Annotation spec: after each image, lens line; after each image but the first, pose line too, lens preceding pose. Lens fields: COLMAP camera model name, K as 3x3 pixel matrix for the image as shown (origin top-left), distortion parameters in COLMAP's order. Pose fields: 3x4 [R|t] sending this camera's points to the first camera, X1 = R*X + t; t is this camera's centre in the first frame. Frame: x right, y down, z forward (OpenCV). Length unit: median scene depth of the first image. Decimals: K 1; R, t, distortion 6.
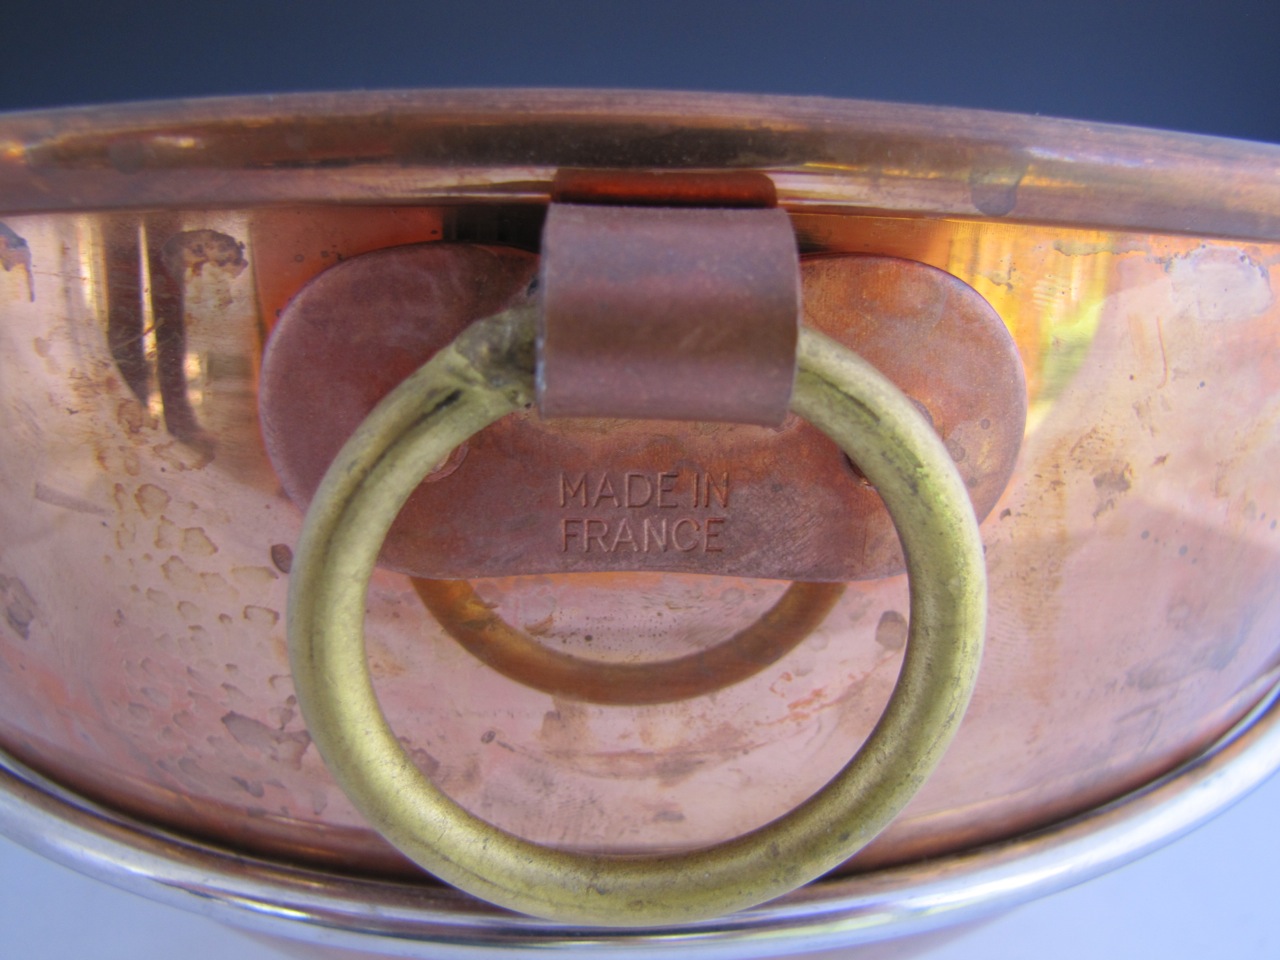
lens RADIAL K [[1061.1, 0, 640.9], [0, 1061.1, 473.6], [0, 0, 1]] dist [-0.144735, 0.027754]
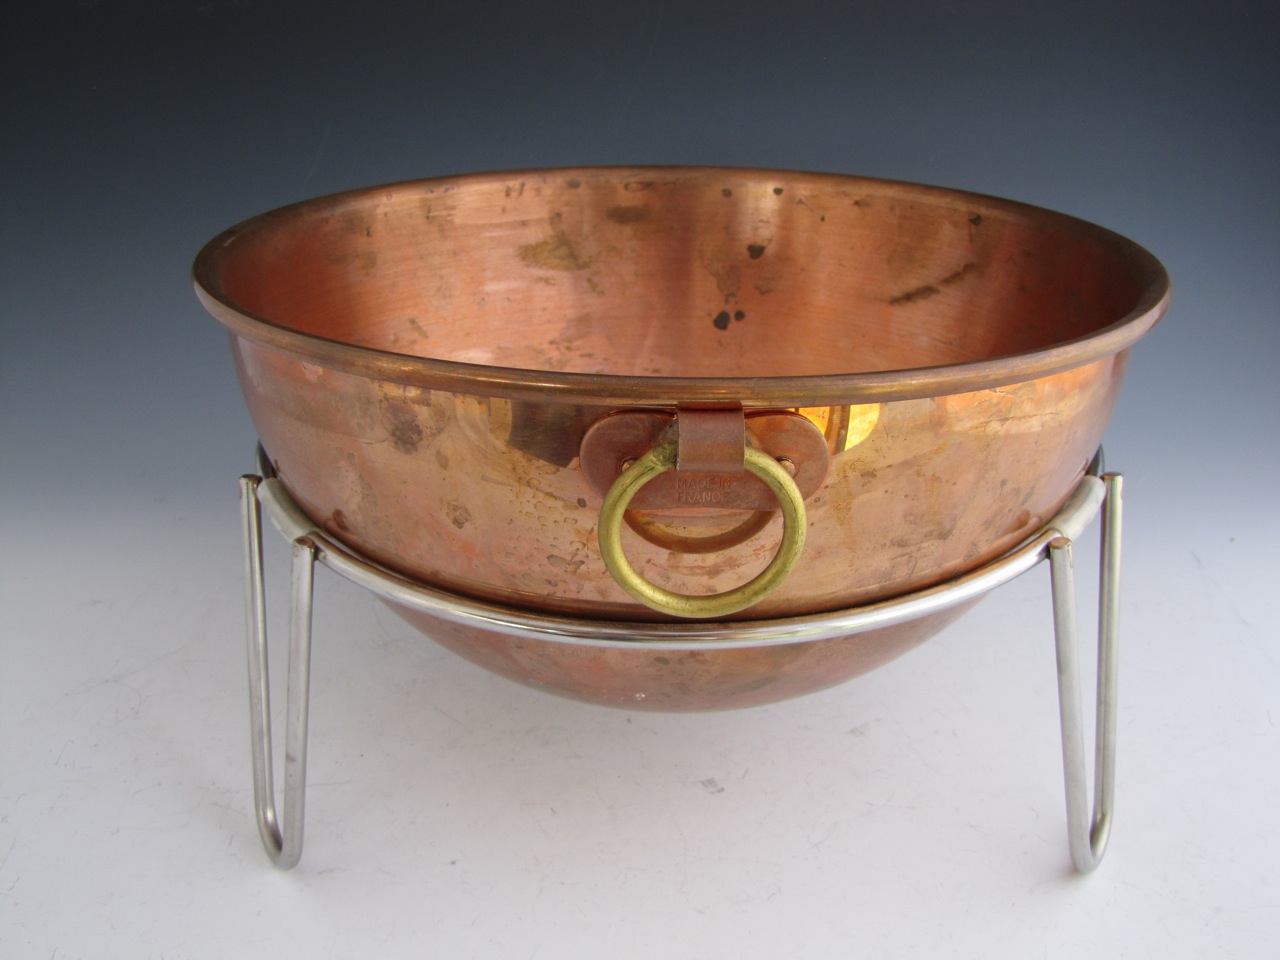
lens RADIAL K [[1495.1, 0, 638.9], [0, 1495.1, 480.7], [0, 0, 1]] dist [0.006483, 0.000000]
pose [[0.999647, -0.001269, -0.026528, -0.062232], [0.005677, 0.985981, 0.166763, -0.645801], [0.025944, -0.166854, 0.985640, -2.982235]]
